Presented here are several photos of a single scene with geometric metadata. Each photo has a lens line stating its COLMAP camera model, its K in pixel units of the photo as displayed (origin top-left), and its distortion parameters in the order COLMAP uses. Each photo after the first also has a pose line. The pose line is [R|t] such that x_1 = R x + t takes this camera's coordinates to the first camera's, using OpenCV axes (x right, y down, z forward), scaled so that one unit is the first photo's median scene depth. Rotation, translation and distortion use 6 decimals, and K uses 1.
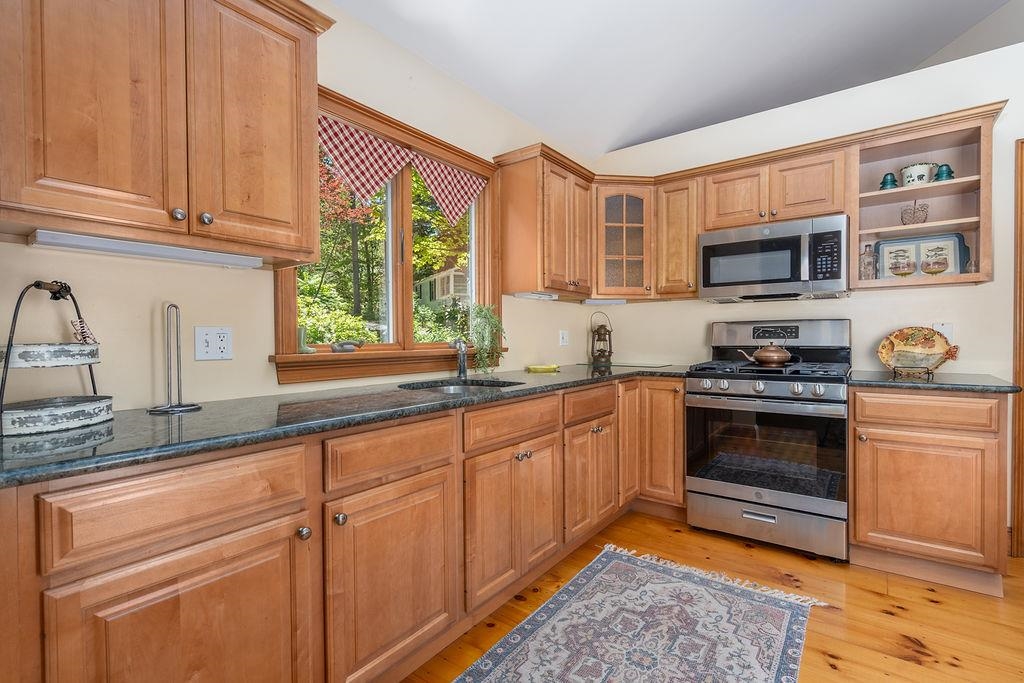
lens RADIAL K [[469.0, 0, 511.6], [0, 469.0, 344.0], [0, 0, 1]] dist [-0.002017, 0.000123]
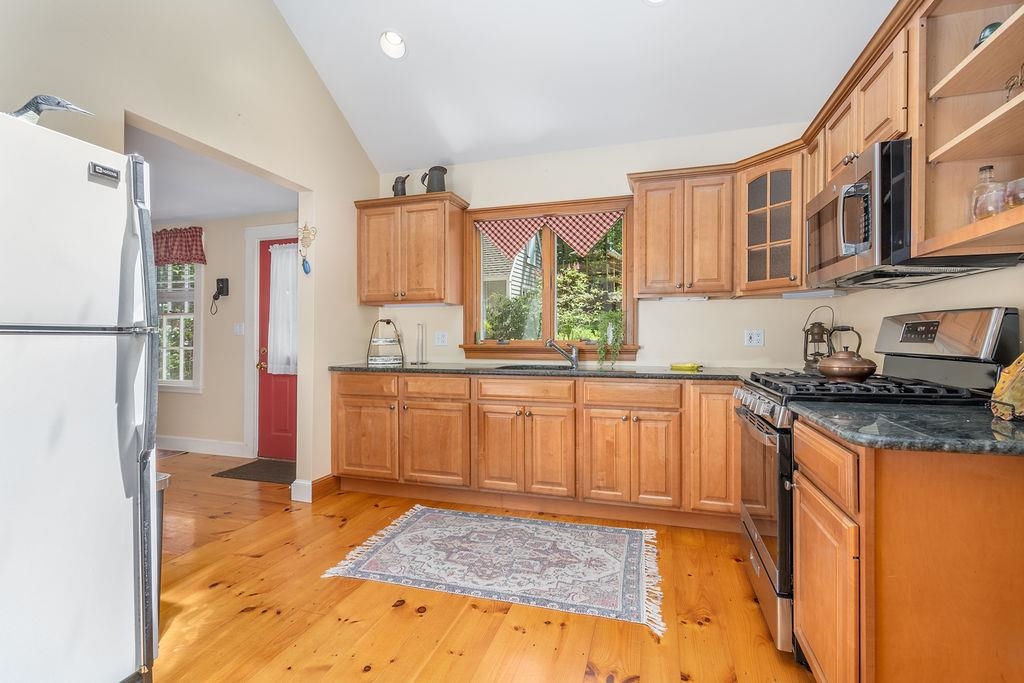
lens RADIAL K [[469.0, 0, 511.6], [0, 469.0, 344.0], [0, 0, 1]] dist [-0.002017, 0.000123]
pose [[0.344981, 0.022440, -0.938341, 1.165844], [-0.015454, 0.999714, 0.018226, -0.015962], [0.938482, 0.008213, 0.345230, 0.340874]]
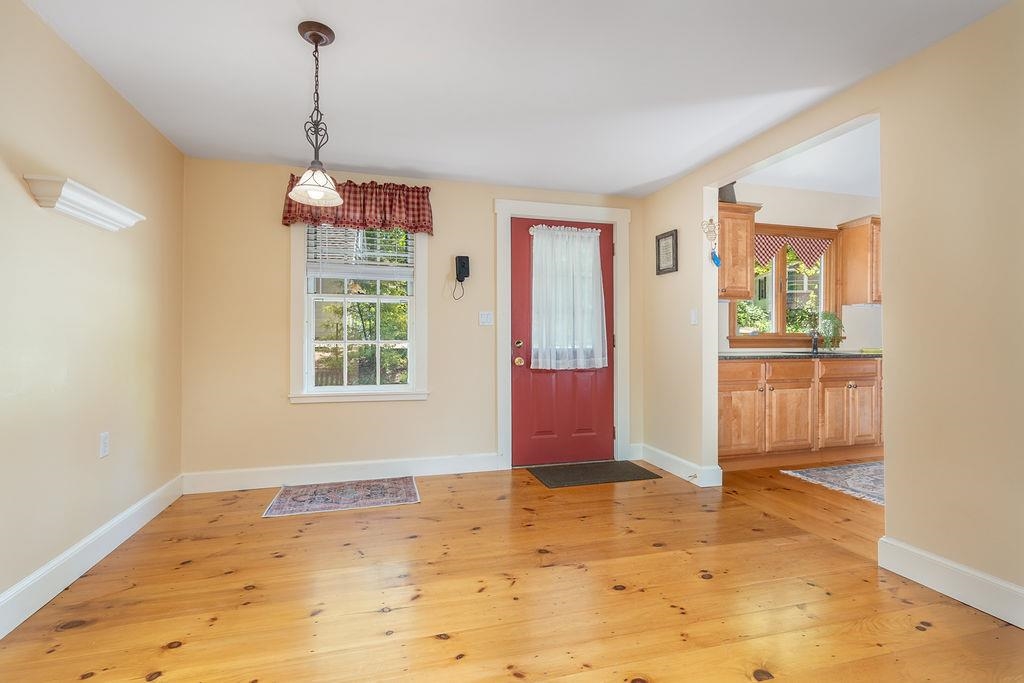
lens RADIAL K [[469.0, 0, 511.6], [0, 469.0, 344.0], [0, 0, 1]] dist [-0.002017, 0.000123]
pose [[0.799882, 0.015144, -0.599966, 0.048660], [-0.015032, 0.999874, 0.005197, 0.051236], [0.599969, 0.004862, 0.800008, -1.235496]]
